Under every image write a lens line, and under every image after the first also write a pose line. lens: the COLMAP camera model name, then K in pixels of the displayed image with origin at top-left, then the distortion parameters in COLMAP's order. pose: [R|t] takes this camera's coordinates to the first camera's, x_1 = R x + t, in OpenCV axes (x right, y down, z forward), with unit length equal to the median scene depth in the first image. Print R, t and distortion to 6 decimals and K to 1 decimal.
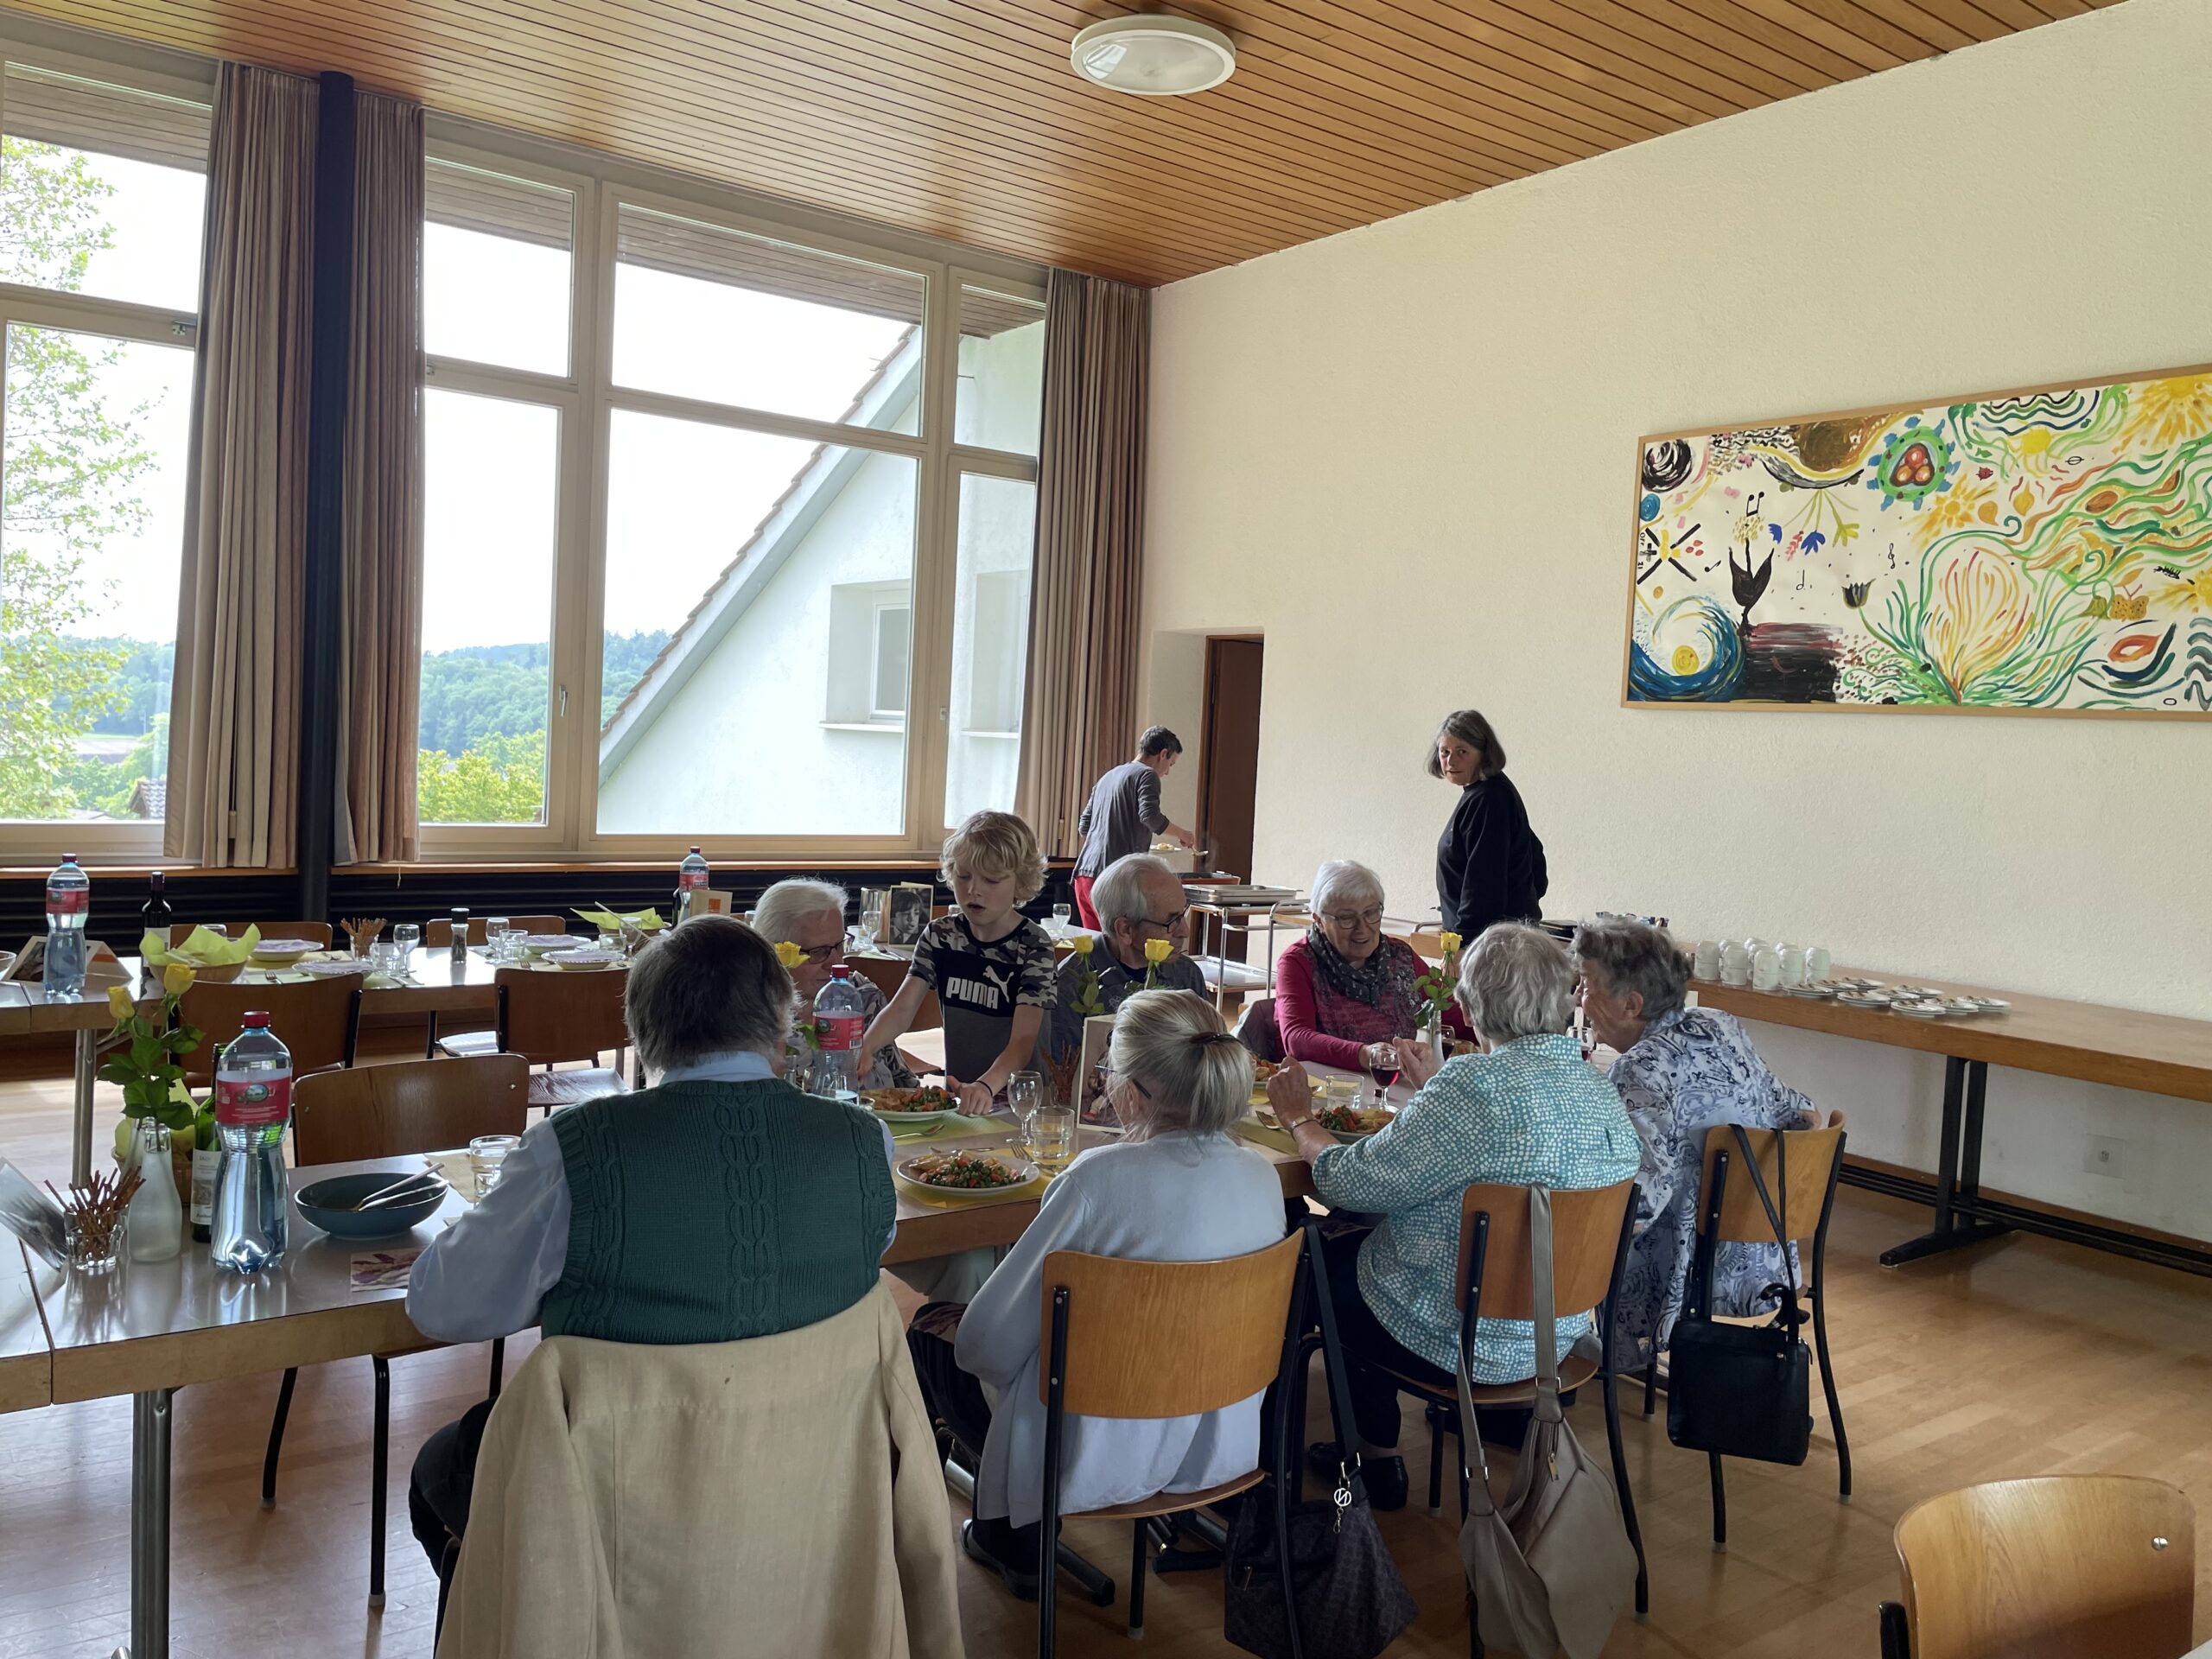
lens RADIAL K [[1719.1, 0, 1082.3], [0, 1719.1, 832.3], [0, 0, 1]] dist [0.075169, -0.098735]
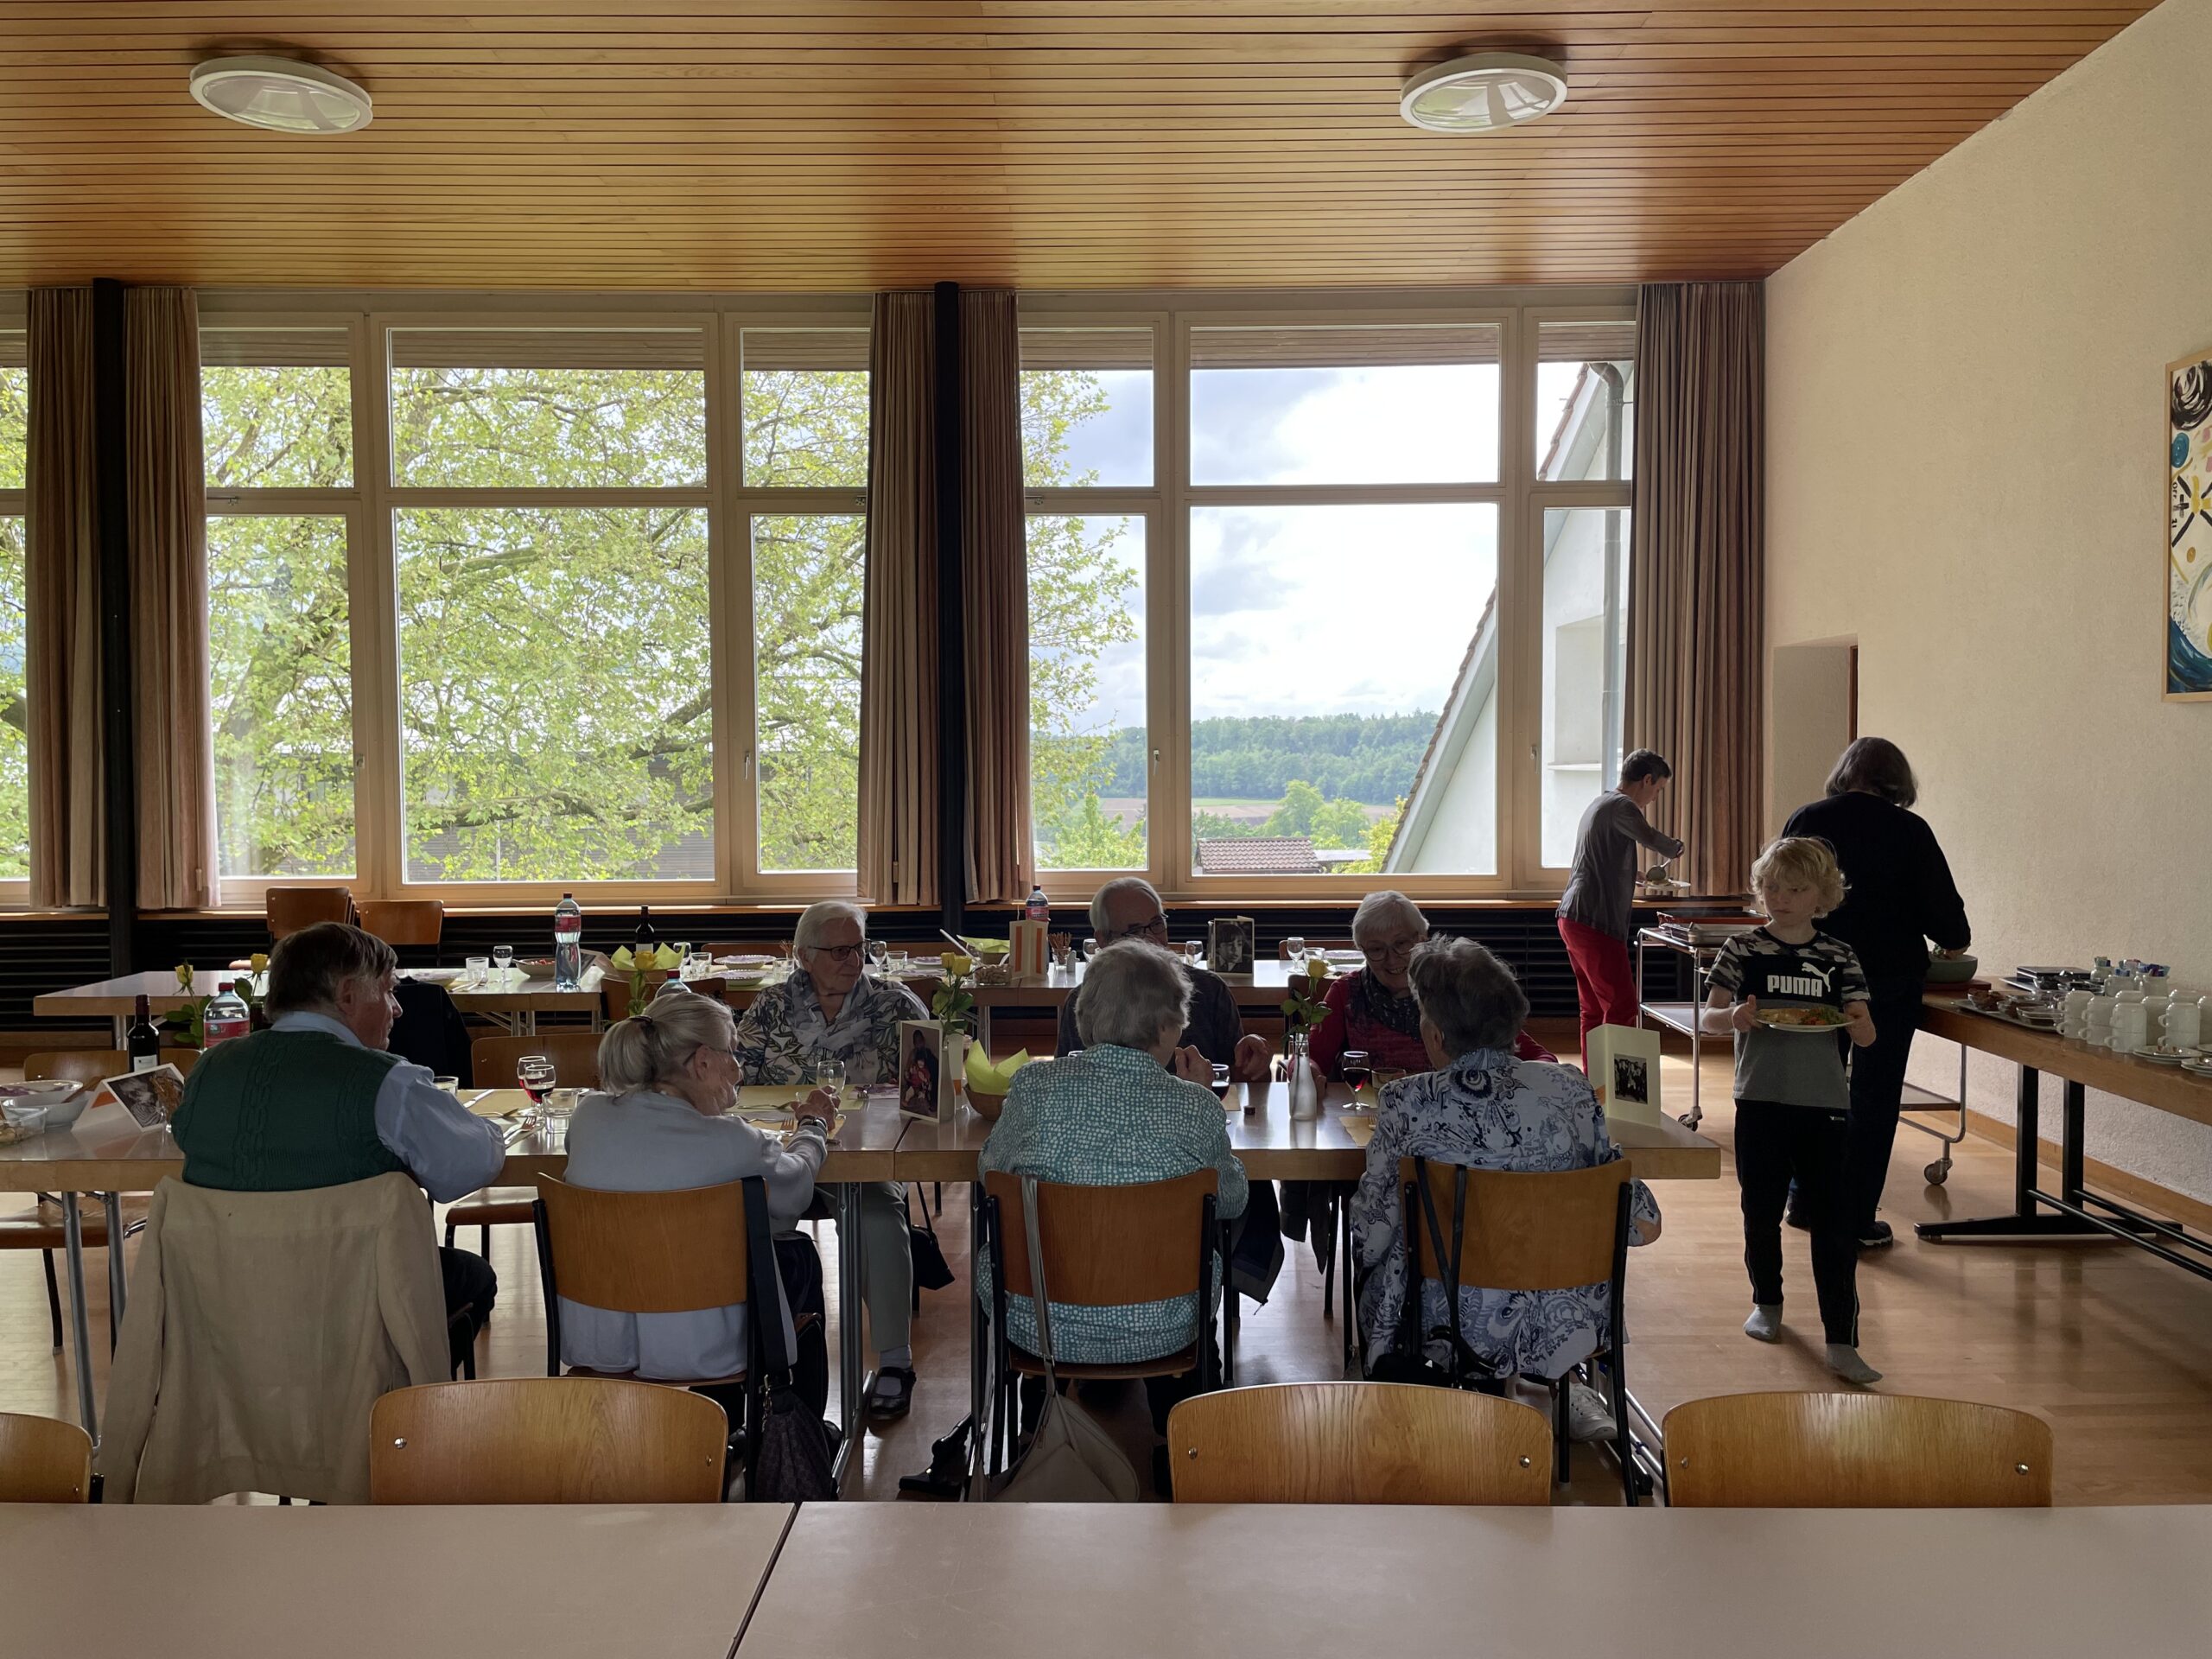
lens RADIAL K [[1719.1, 0, 1082.3], [0, 1719.1, 832.3], [0, 0, 1]] dist [0.075169, -0.098735]
pose [[0.792750, -0.027251, -0.608937, 0.393707], [0.010043, 0.999448, -0.031652, 0.007980], [0.609464, 0.018977, 0.792587, 0.059581]]
